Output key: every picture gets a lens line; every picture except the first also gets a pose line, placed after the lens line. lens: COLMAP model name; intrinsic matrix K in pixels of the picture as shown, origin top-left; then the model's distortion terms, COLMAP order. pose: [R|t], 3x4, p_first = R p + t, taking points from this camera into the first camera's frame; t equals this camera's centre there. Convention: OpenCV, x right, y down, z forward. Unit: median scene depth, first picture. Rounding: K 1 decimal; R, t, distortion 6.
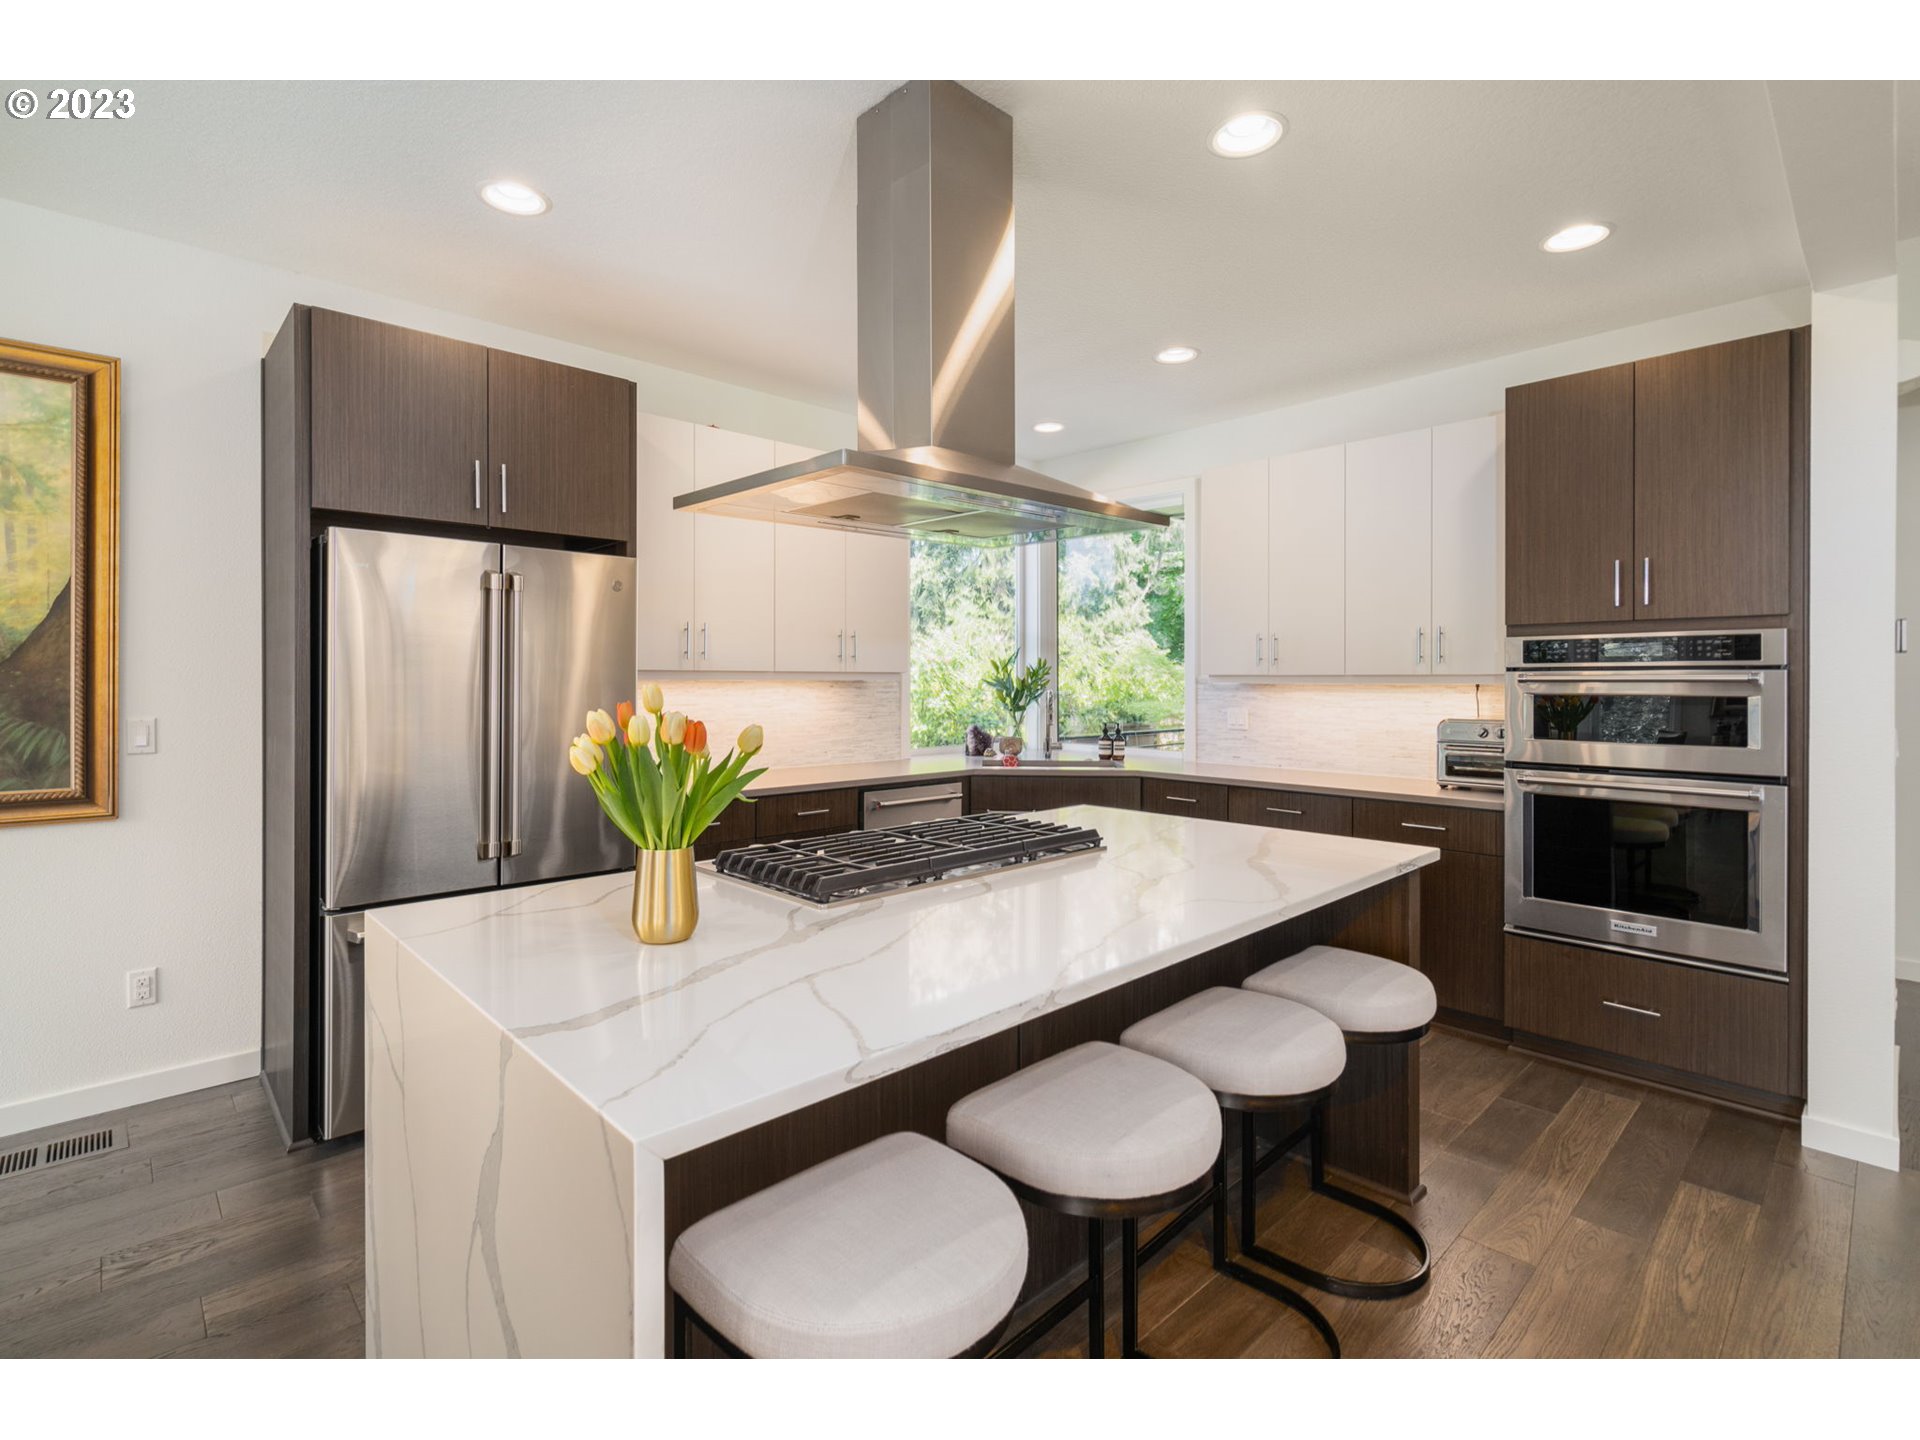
lens RADIAL K [[910.8, 0, 958.0], [0, 910.8, 680.1], [0, 0, 1]] dist [-0.000509, 0.000055]
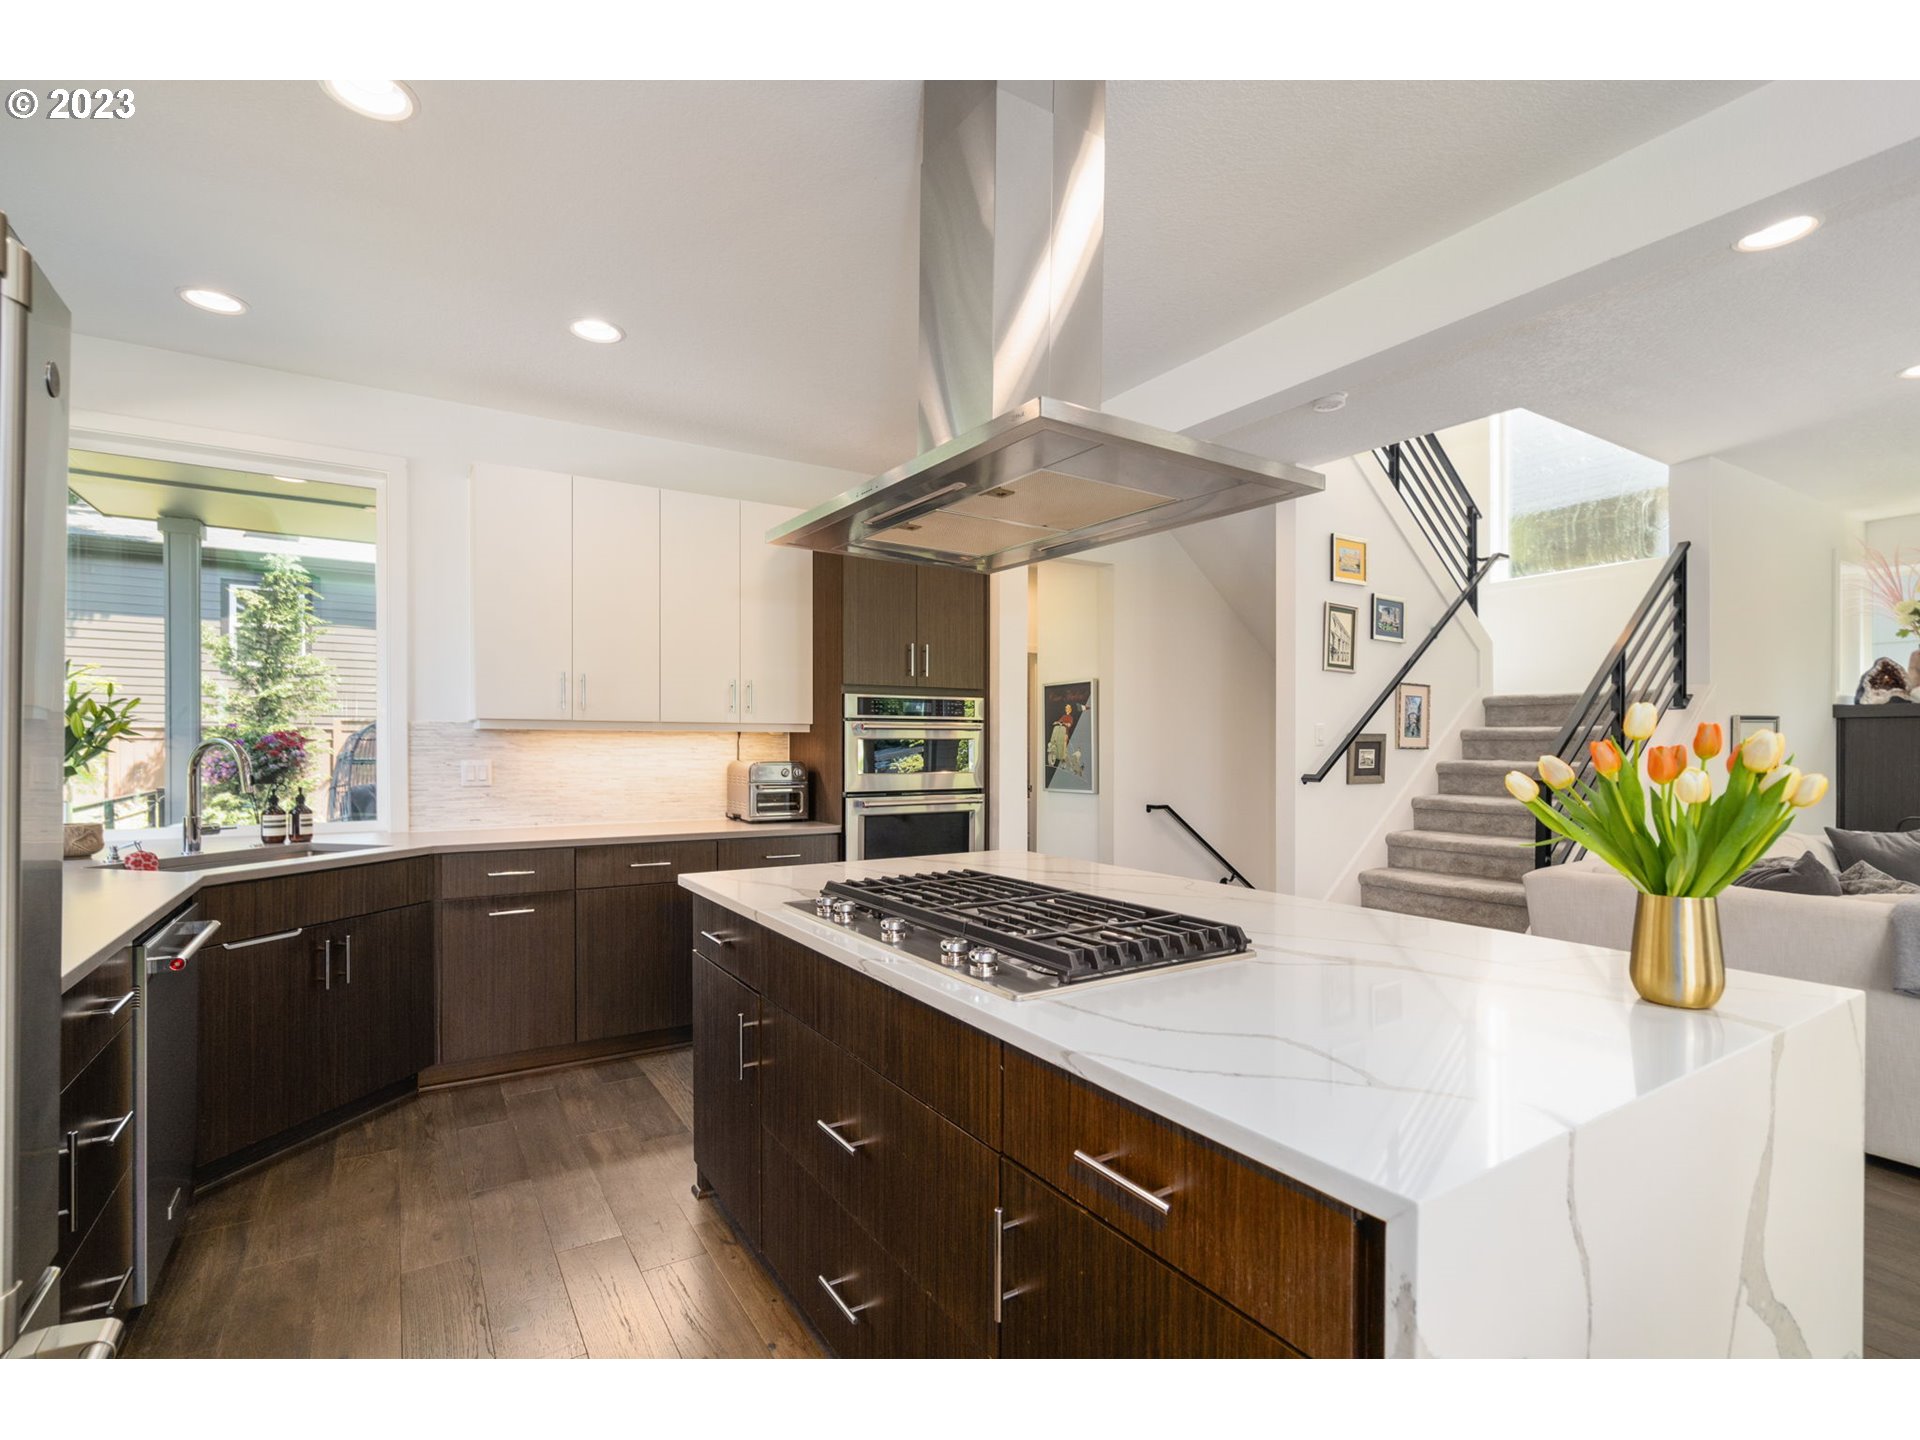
lens RADIAL K [[908.8, 0, 956.0], [0, 908.8, 751.4], [0, 0, 1]] dist [0.001425, 0.000789]
pose [[0.211959, -0.007467, 0.977250, -0.449839], [-0.002068, 0.999965, 0.008089, 0.017162], [-0.977276, -0.003736, 0.211936, 0.449993]]
